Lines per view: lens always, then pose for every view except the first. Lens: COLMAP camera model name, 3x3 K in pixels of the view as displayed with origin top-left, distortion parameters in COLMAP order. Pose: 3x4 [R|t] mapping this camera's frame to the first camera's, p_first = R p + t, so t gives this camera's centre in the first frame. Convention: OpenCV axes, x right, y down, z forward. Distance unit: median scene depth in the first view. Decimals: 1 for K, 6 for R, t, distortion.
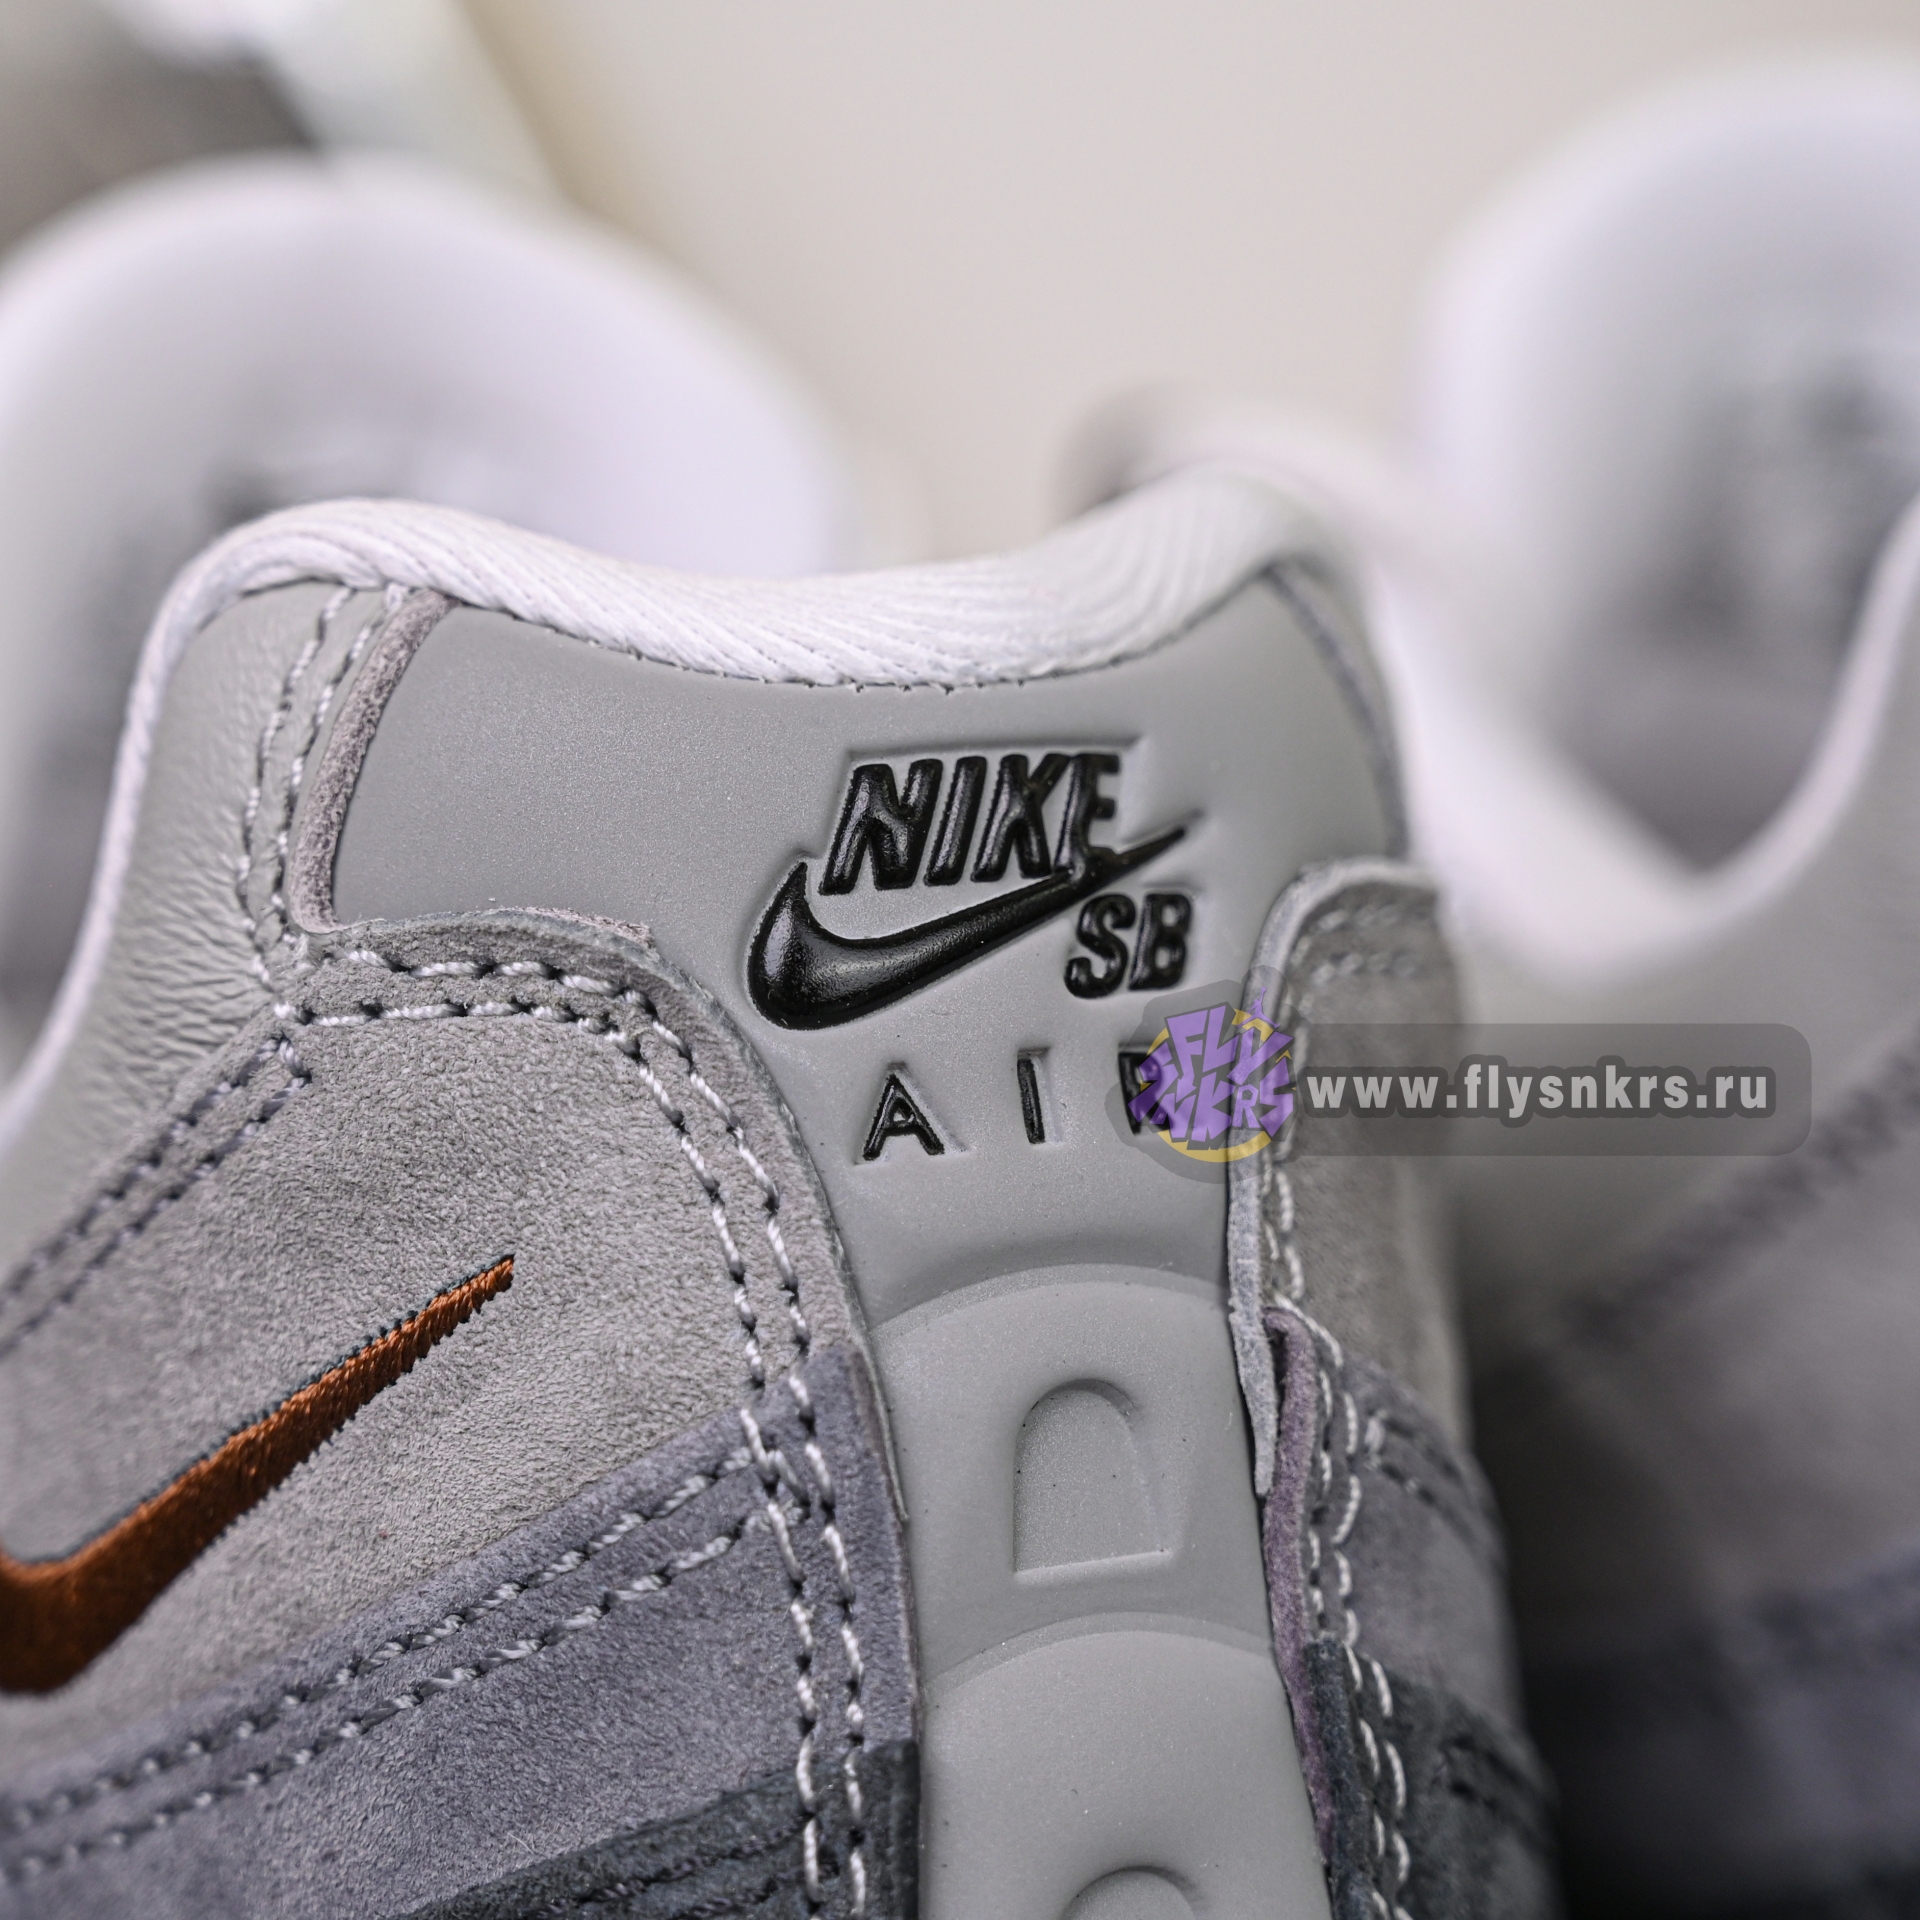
lens RADIAL K [[5750.4, 0, 960.0], [0, 5750.4, 960.0], [0, 0, 1]] dist [-0.039141, -0.143998]
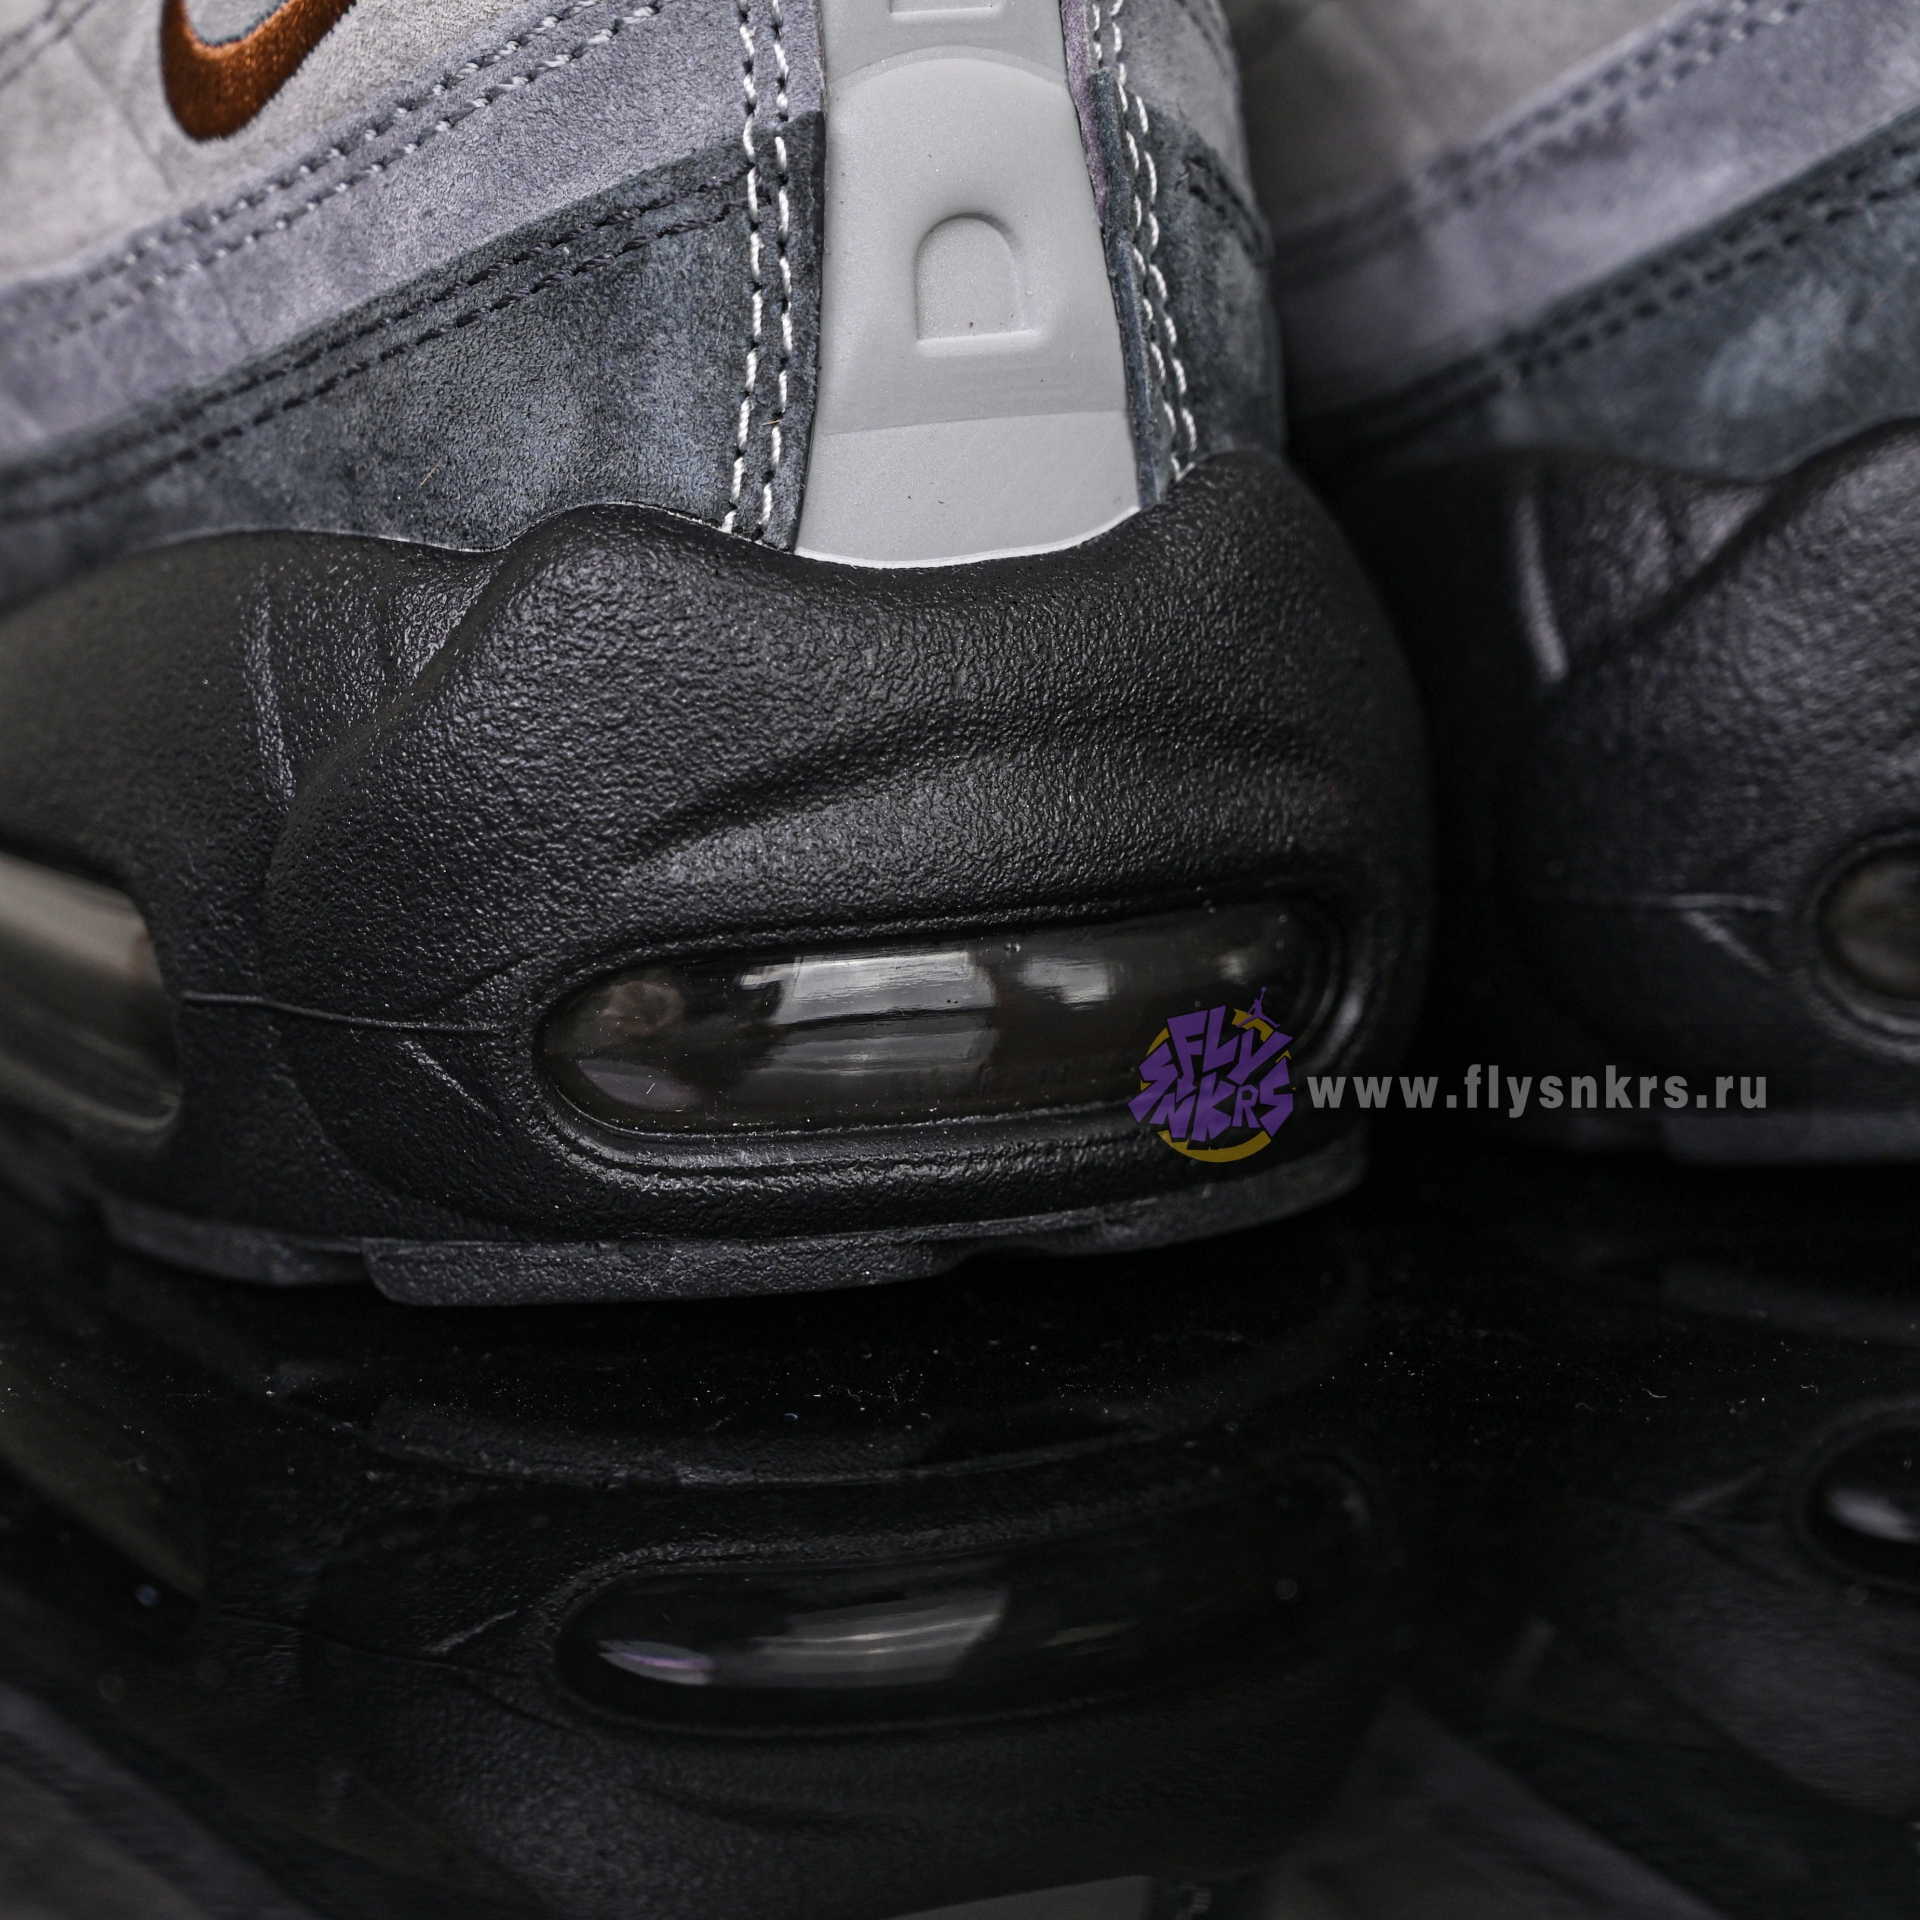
lens RADIAL K [[5750.4, 0, 960.0], [0, 5750.4, 960.0], [0, 0, 1]] dist [-0.039141, -0.143998]
pose [[0.999973, 0.006312, 0.003689, 0.023026], [-0.006673, 0.994141, 0.107881, 0.186061], [-0.002987, -0.107903, 0.994157, -0.492393]]
